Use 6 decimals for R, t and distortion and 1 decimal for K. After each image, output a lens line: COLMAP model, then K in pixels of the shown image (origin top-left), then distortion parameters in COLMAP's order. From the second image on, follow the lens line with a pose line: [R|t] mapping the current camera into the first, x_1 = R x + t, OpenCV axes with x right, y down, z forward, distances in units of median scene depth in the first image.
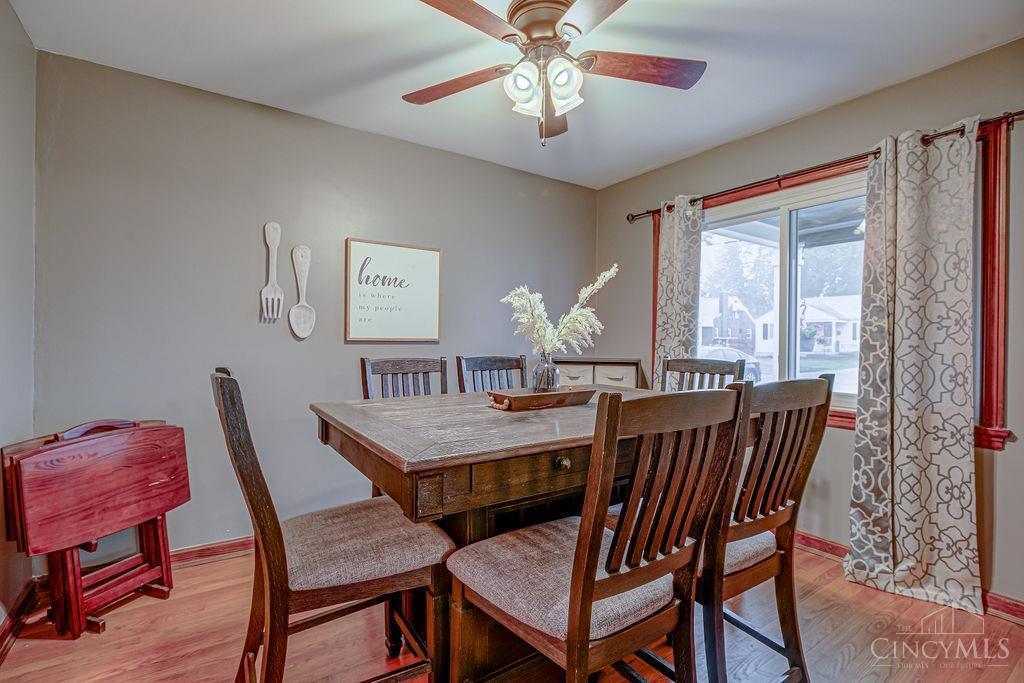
lens RADIAL K [[470.0, 0, 509.2], [0, 470.0, 339.2], [0, 0, 1]] dist [-0.000547, -0.000596]
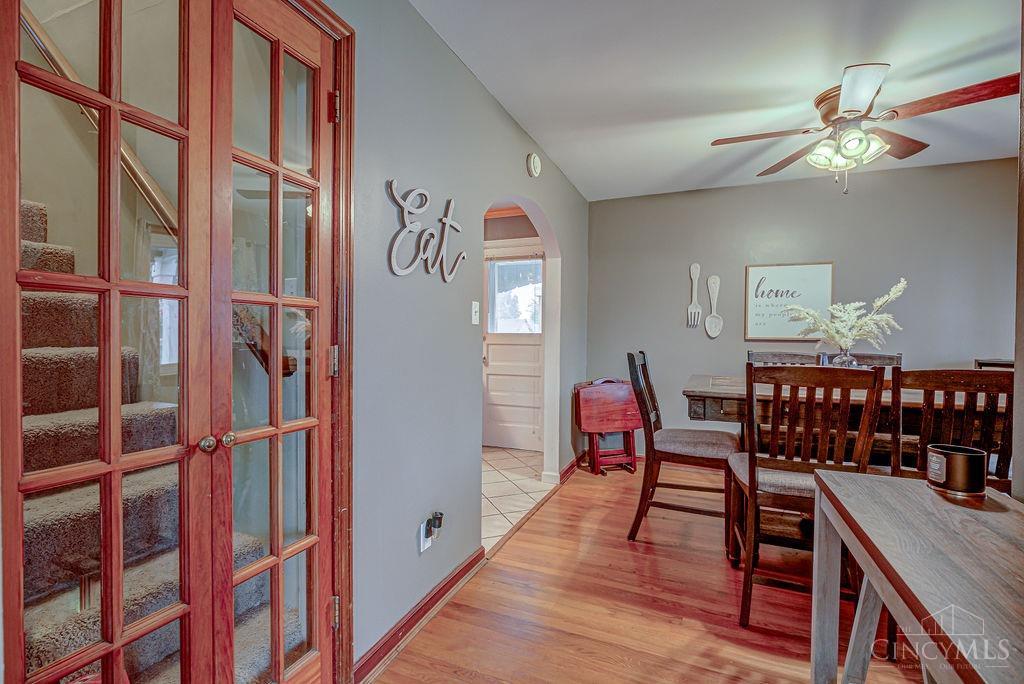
lens RADIAL K [[470.0, 0, 511.5], [0, 470.0, 343.1], [0, 0, 1]] dist [-0.000547, -0.000596]
pose [[0.548451, 0.013538, -0.836073, 0.587873], [-0.008177, 0.999908, 0.010828, 0.005951], [0.836142, 0.000898, 0.548512, -0.457003]]
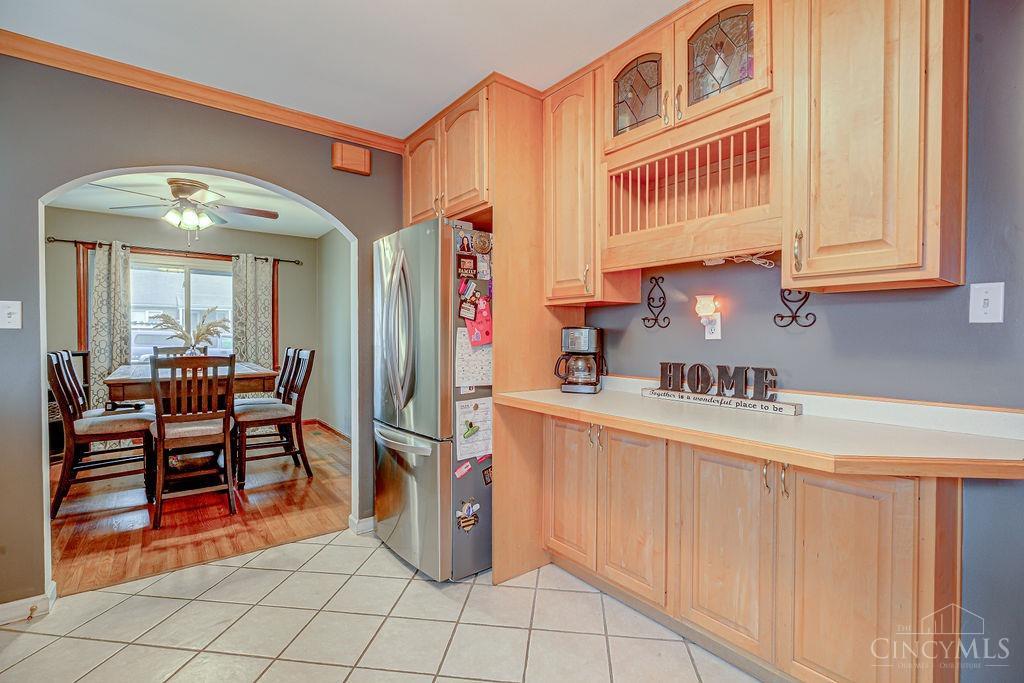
lens RADIAL K [[470.0, 0, 511.2], [0, 470.0, 338.7], [0, 0, 1]] dist [-0.000547, -0.000596]
pose [[-0.063065, -0.018400, 0.997840, -1.927670], [0.000557, 0.999829, 0.018472, -0.031683], [-0.998009, 0.001721, -0.063044, -0.264288]]
